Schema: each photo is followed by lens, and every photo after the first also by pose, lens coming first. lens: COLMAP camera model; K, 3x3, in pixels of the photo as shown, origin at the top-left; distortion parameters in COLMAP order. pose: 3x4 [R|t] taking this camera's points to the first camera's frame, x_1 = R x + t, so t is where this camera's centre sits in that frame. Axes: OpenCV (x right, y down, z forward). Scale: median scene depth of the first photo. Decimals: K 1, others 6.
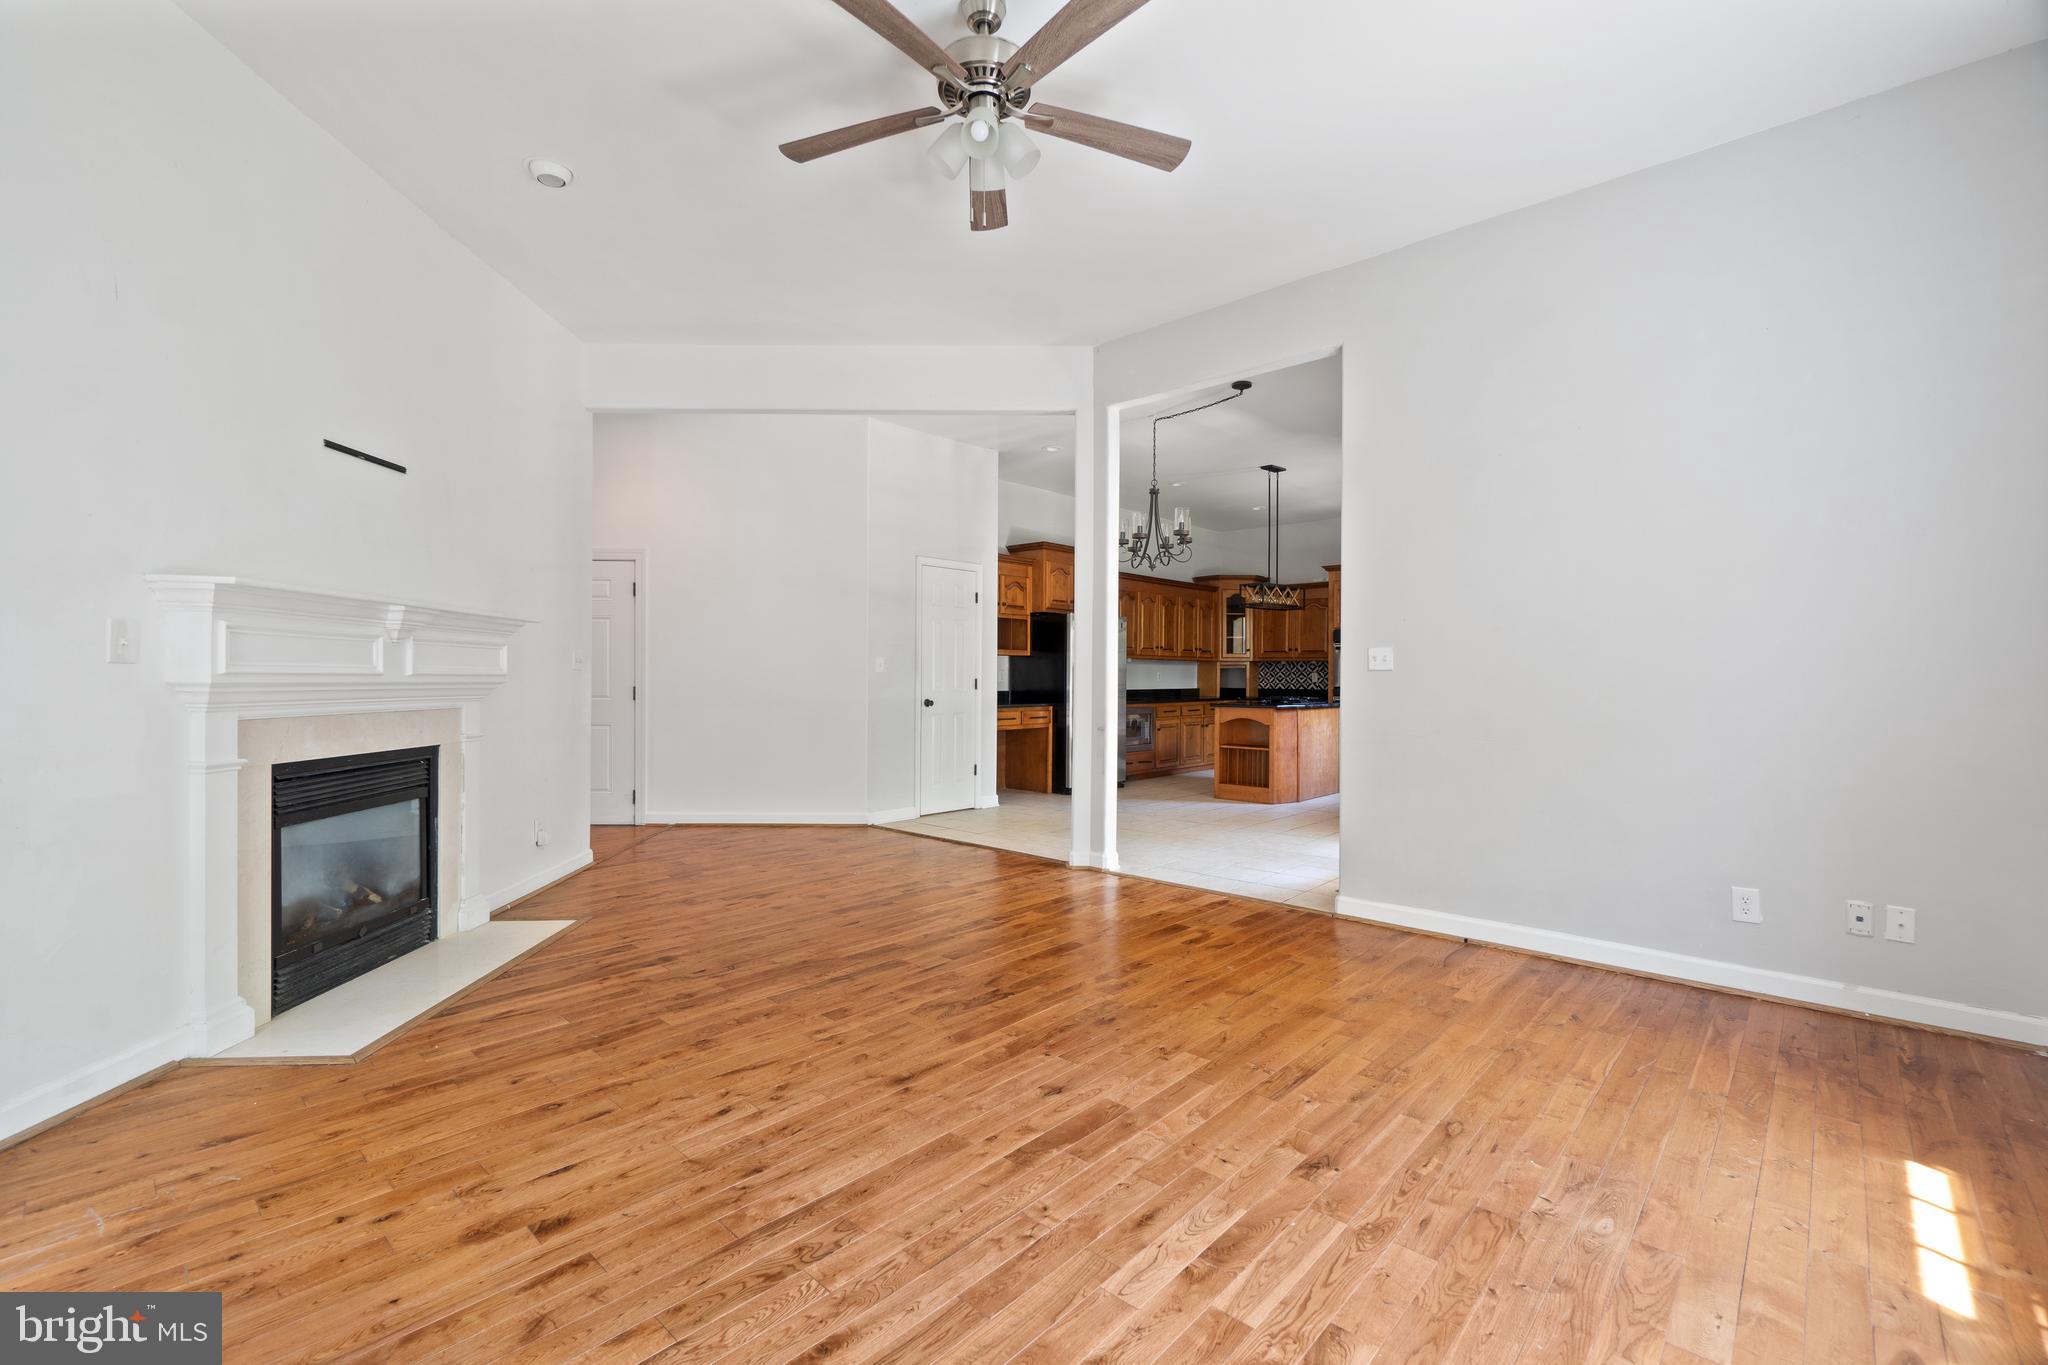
lens RADIAL K [[864.7, 0, 1024.0], [0, 864.7, 682.5], [0, 0, 1]] dist [-0.000146, 0.000020]
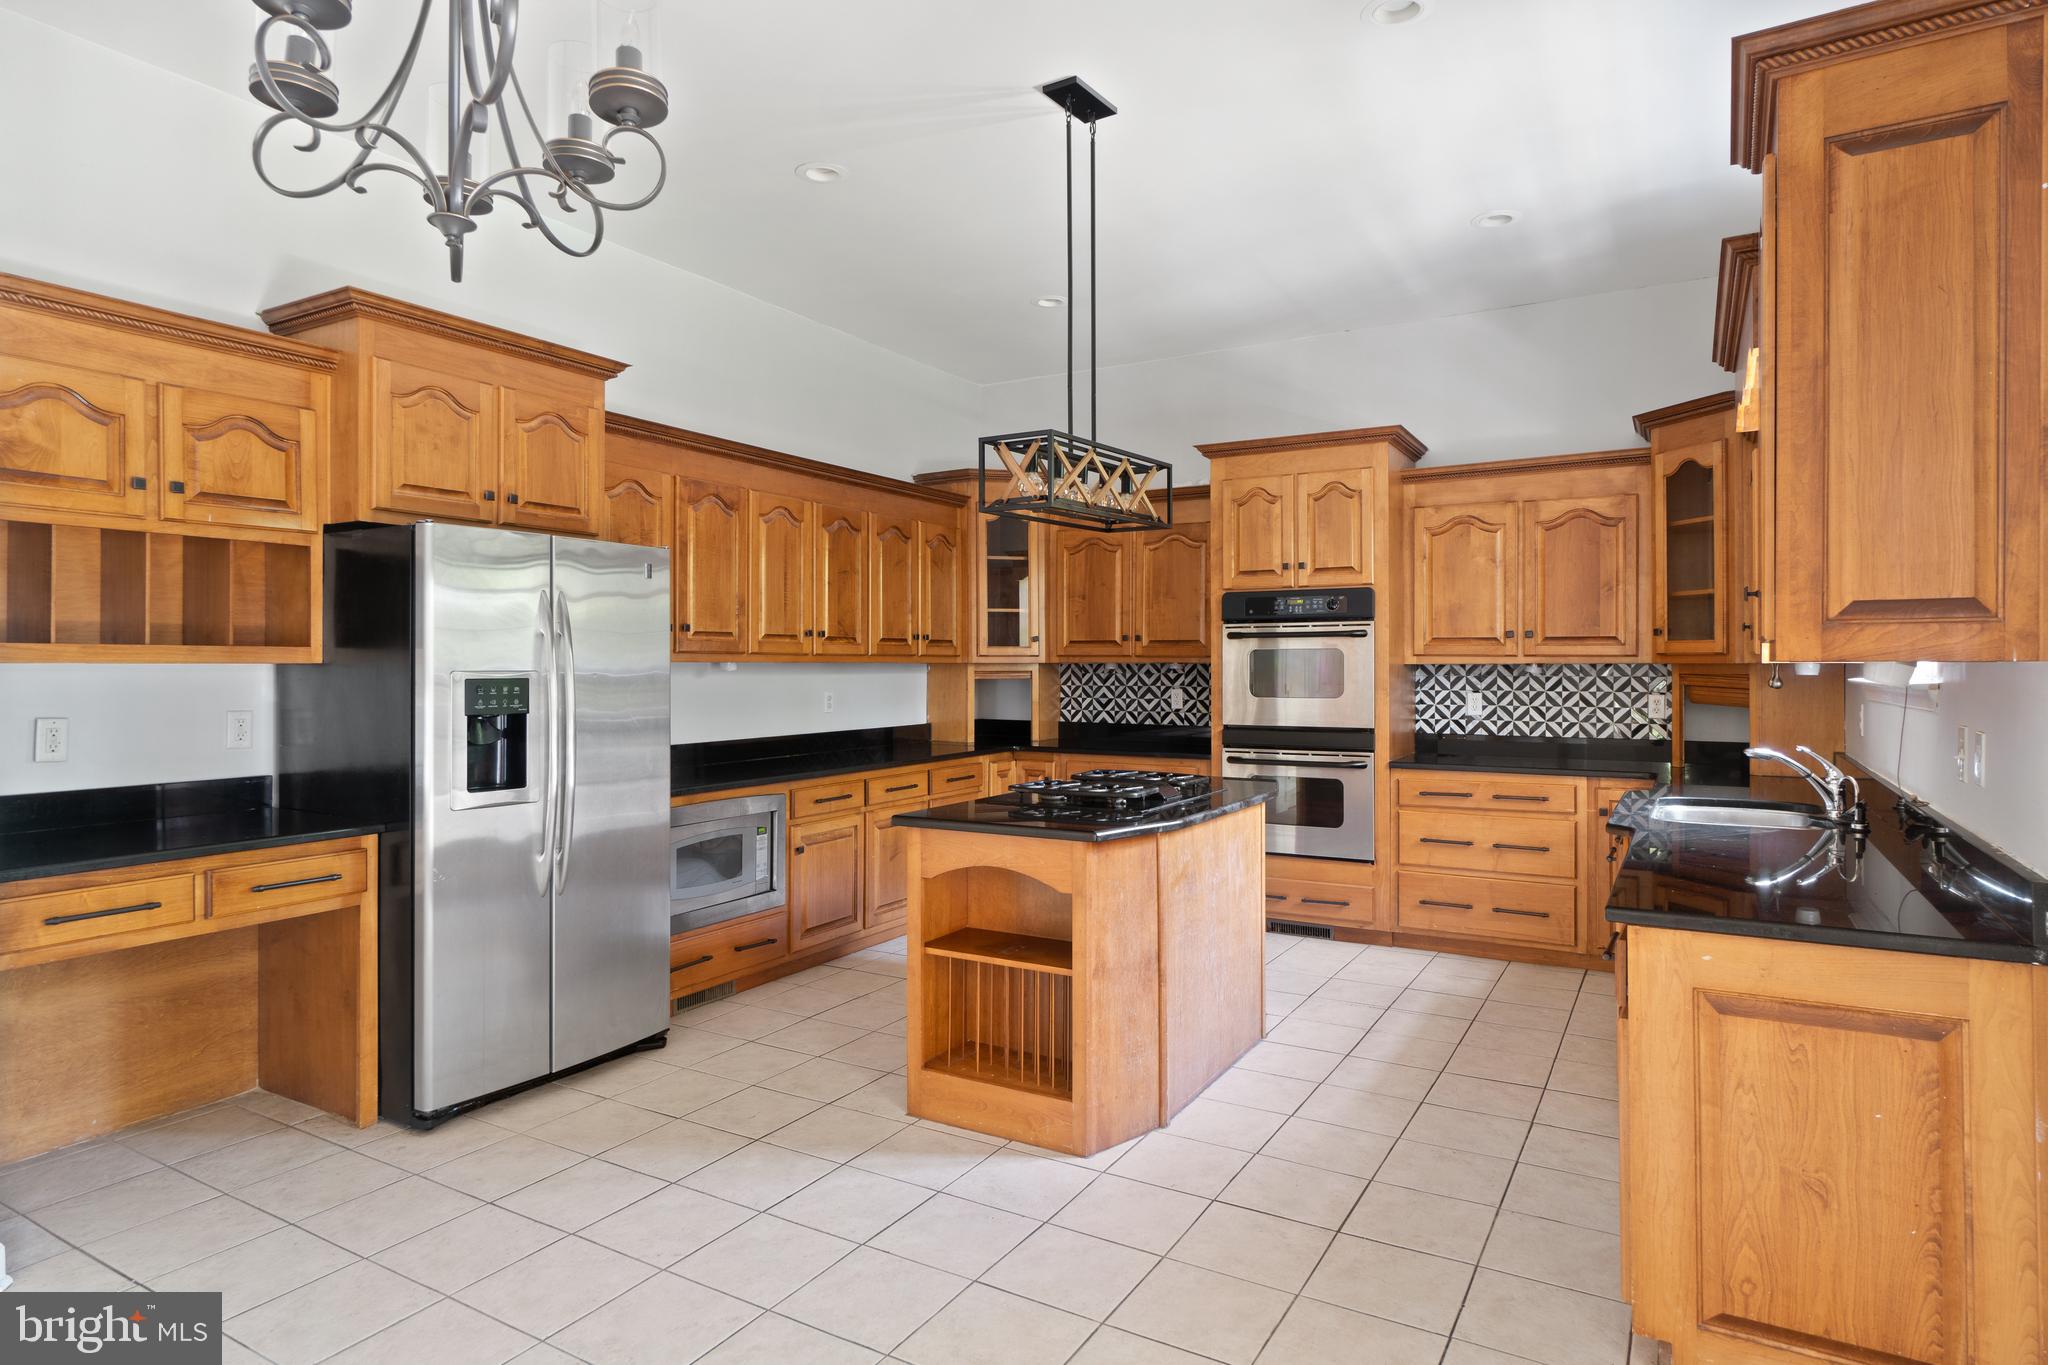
lens RADIAL K [[1150.8, 0, 1018.3], [0, 1150.8, 663.6], [0, 0, 1]] dist [0.003474, -0.003121]
pose [[0.976859, -0.005907, 0.213801, 0.135572], [0.007528, 0.999949, -0.006772, -0.022587], [-0.213750, 0.008225, 0.976854, 0.460846]]
